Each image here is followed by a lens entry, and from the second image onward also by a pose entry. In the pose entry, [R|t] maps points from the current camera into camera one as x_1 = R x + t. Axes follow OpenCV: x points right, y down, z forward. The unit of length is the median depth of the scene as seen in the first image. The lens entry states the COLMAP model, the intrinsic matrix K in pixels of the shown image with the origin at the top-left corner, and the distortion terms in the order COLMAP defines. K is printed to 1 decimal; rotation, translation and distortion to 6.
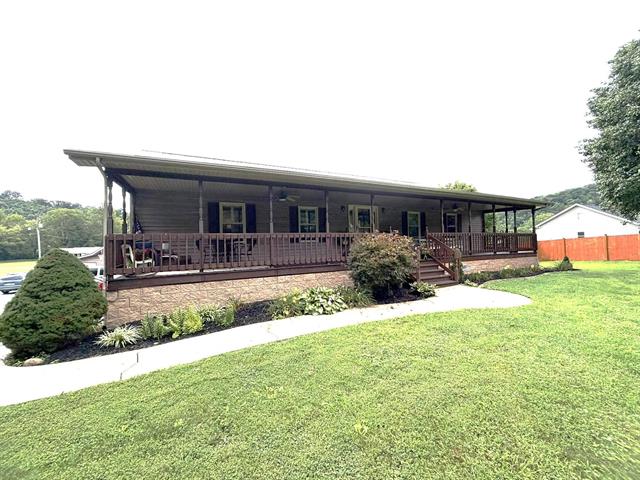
lens RADIAL K [[256.0, 0, 320.0], [0, 256.0, 240.0], [0, 0, 1]] dist [-0.001759, -0.000142]
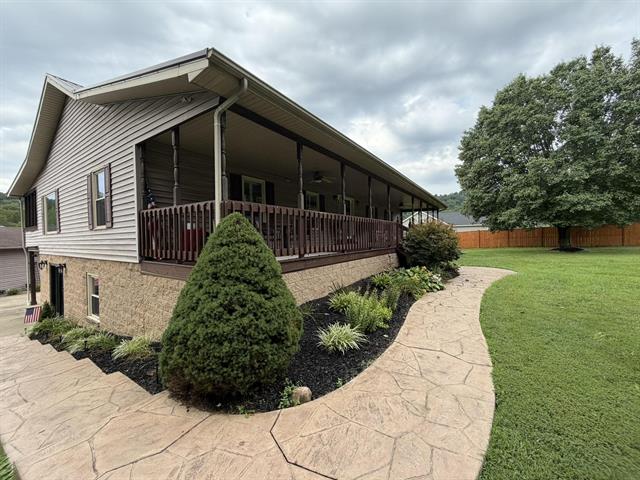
lens RADIAL K [[256.0, 0, 320.0], [0, 256.0, 240.0], [0, 0, 1]] dist [-0.001759, -0.000142]
pose [[0.850411, -0.005443, 0.526091, -0.764279], [0.003692, 0.999984, 0.004377, 0.061373], [-0.526107, -0.001780, 0.850417, 0.263688]]
